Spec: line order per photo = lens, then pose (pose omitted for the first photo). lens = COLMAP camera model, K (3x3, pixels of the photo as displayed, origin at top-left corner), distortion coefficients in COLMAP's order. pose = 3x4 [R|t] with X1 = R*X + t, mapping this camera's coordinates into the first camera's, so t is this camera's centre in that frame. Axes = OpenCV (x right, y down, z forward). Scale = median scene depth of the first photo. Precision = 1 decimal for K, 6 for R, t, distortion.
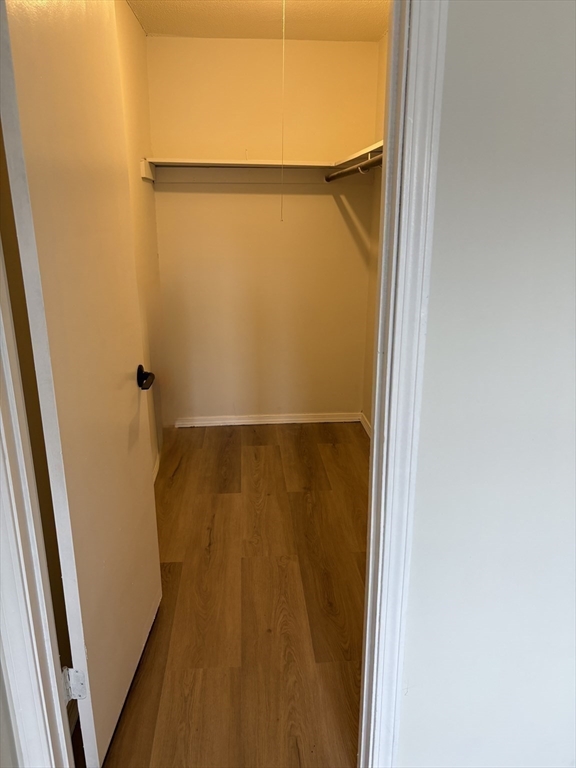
lens RADIAL K [[576.9, 0, 288.0], [0, 576.9, 384.0], [0, 0, 1]] dist [0.053919, -0.068014]
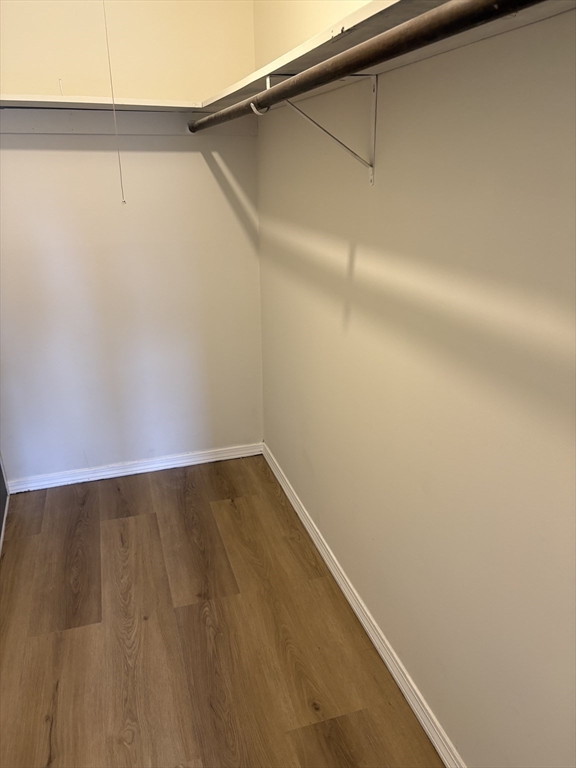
lens RADIAL K [[578.5, 0, 303.9], [0, 578.5, 384.0], [0, 0, 1]] dist [-0.008694, -0.000389]
pose [[0.968856, -0.094495, 0.228886, 0.015313], [0.077160, 0.993511, 0.083556, -0.109508], [-0.235296, -0.063293, 0.969861, 0.319516]]
